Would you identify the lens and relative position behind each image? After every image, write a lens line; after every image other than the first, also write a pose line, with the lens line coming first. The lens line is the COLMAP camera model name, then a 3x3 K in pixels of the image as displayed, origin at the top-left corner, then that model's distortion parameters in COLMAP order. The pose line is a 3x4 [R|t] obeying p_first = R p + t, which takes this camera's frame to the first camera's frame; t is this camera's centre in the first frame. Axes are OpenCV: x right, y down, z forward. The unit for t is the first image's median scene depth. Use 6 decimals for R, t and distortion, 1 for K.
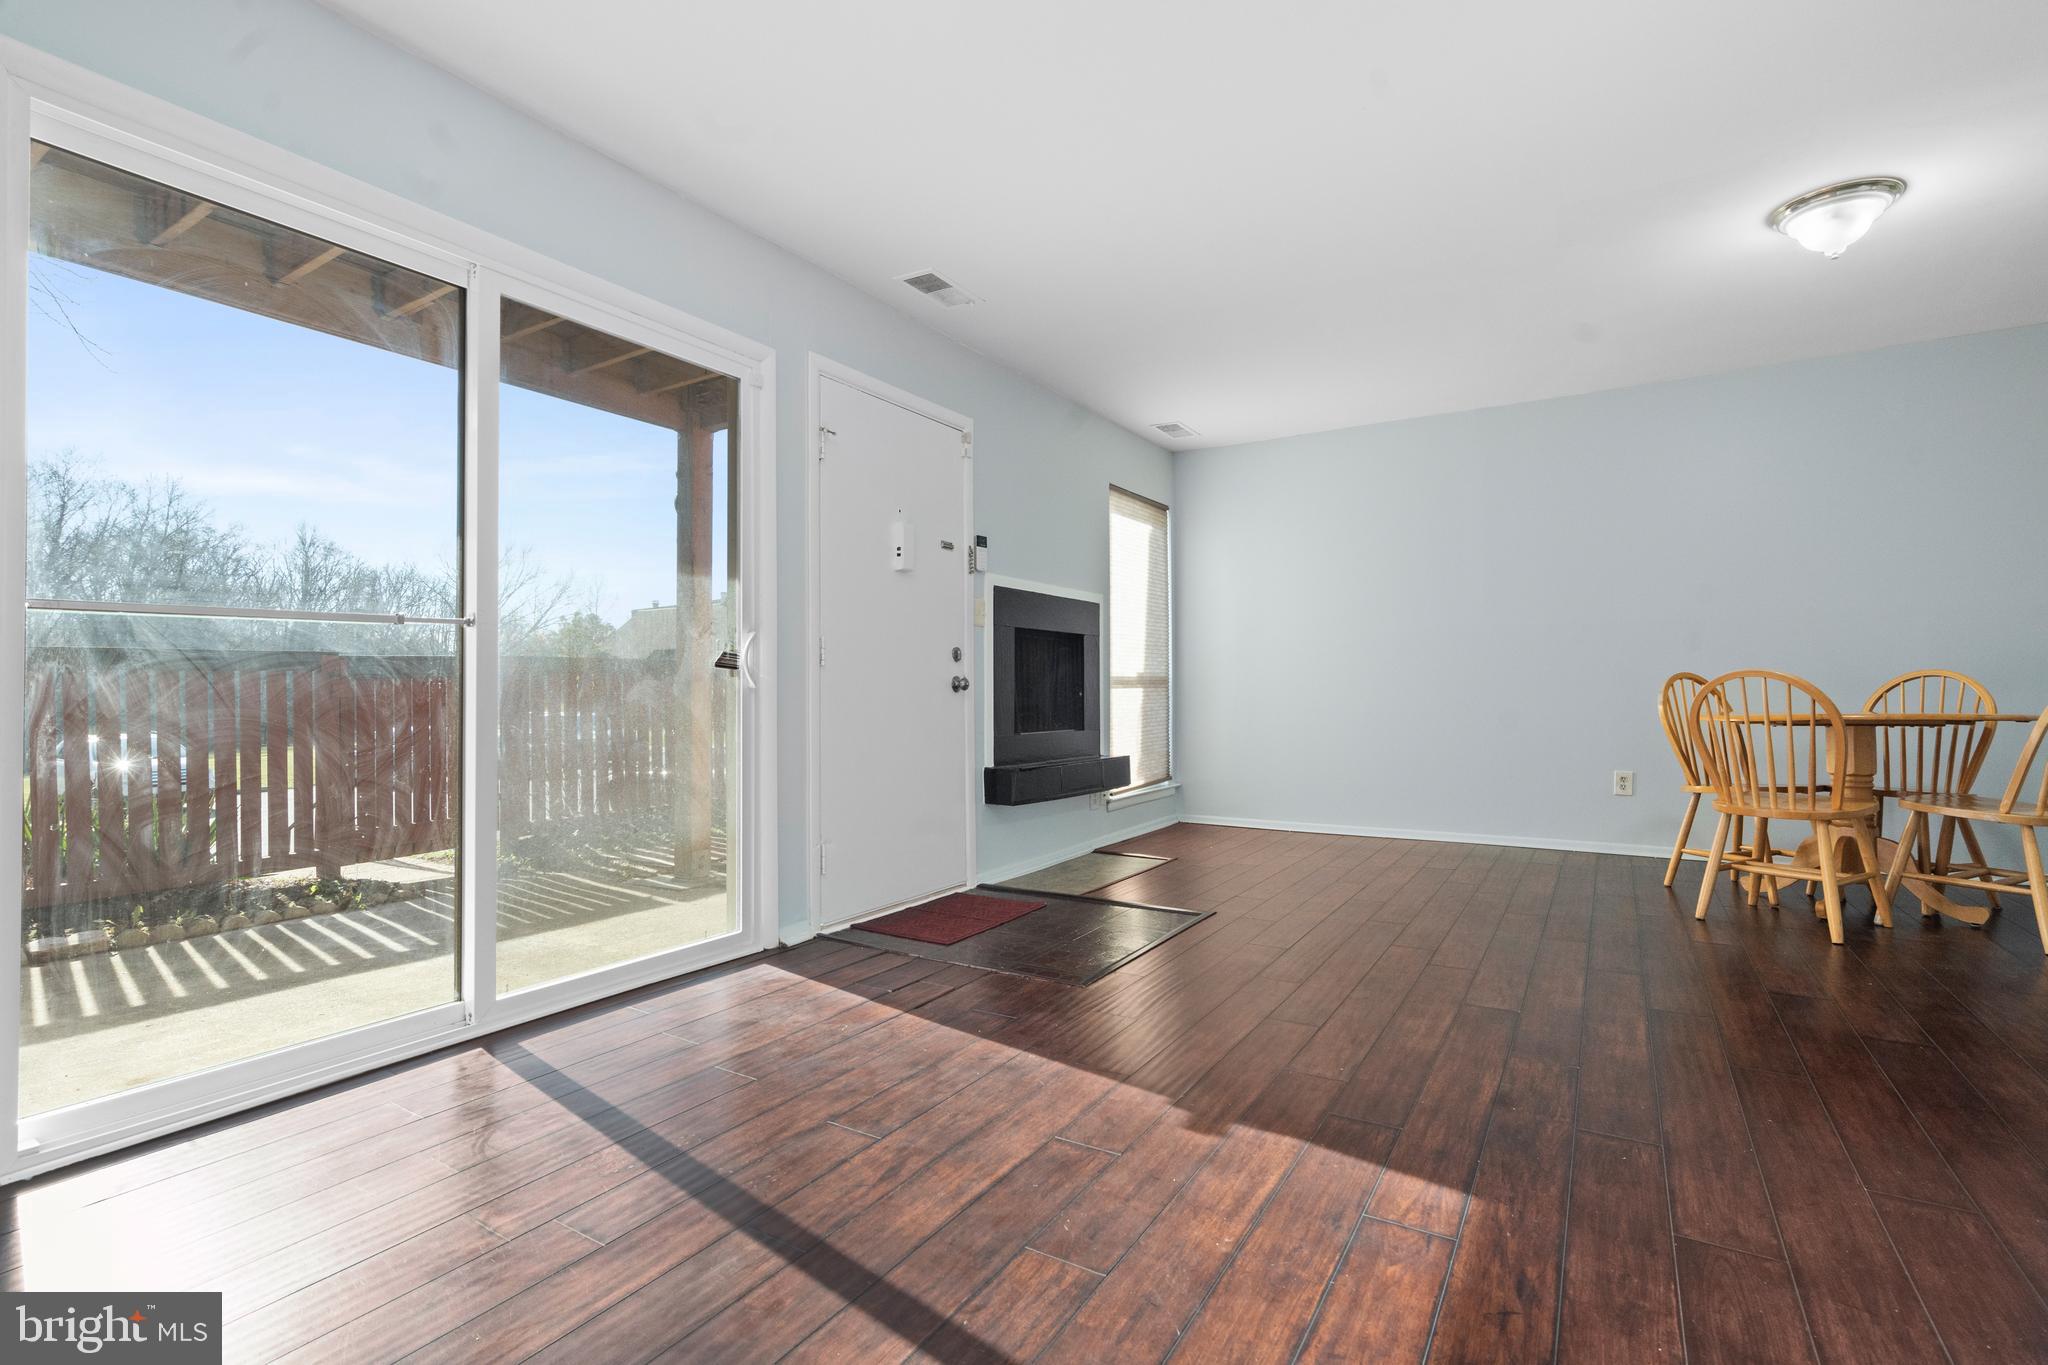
lens RADIAL K [[946.1, 0, 1011.4], [0, 946.1, 664.8], [0, 0, 1]] dist [-0.002926, 0.000914]
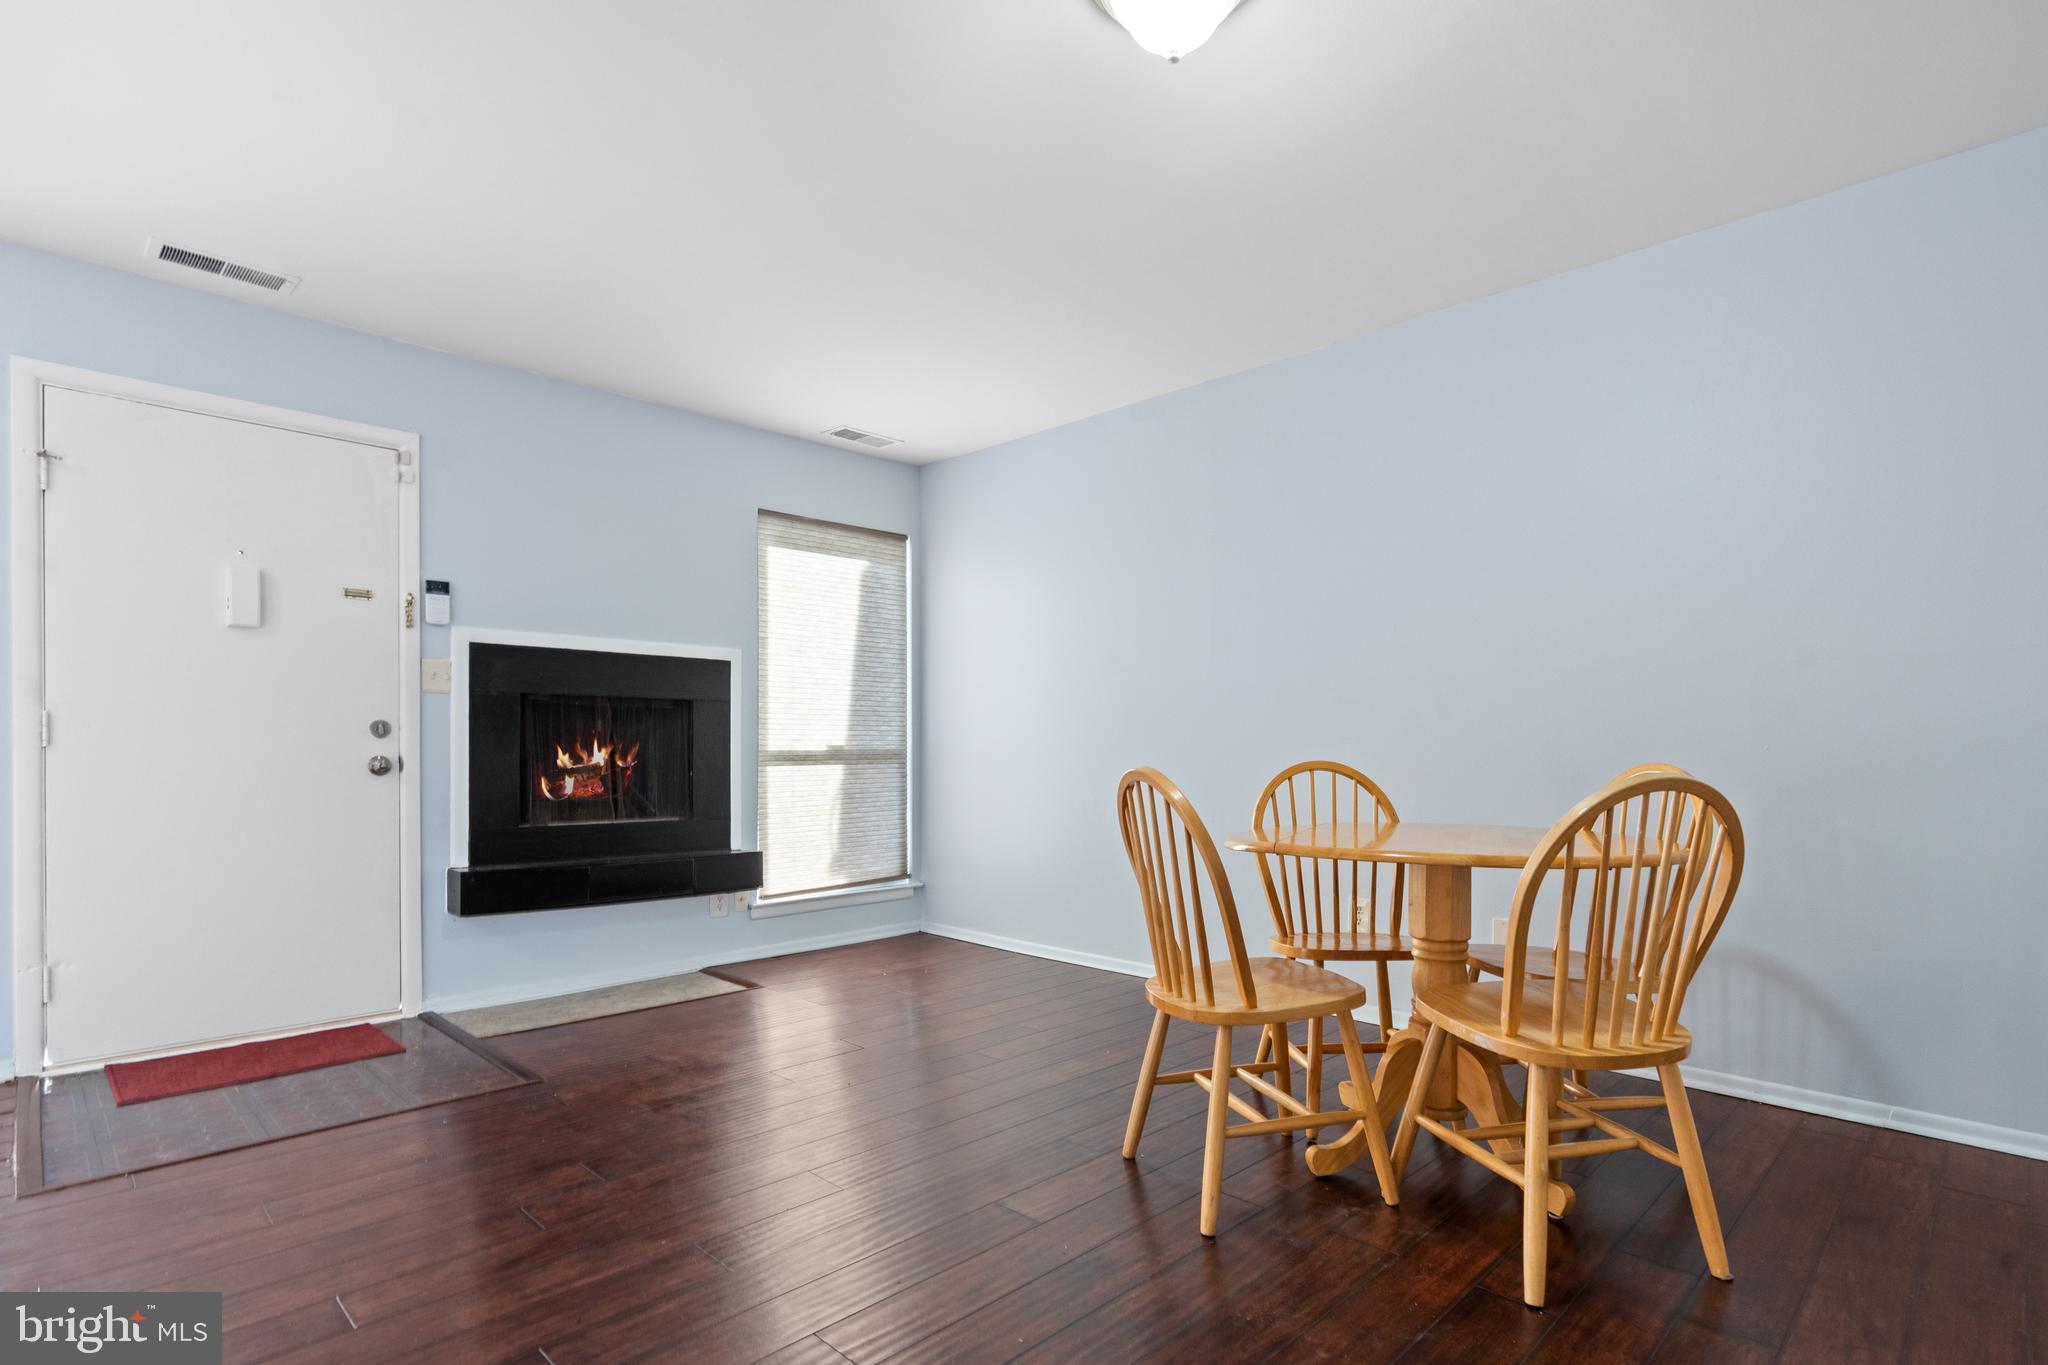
lens RADIAL K [[907.4, 0, 1022.3], [0, 907.4, 742.0], [0, 0, 1]] dist [0.017887, 0.000198]
pose [[0.949127, 0.003672, -0.314872, 0.585373], [0.003555, 0.999743, 0.022376, -0.012430], [0.314873, -0.022357, 0.948870, 0.353662]]
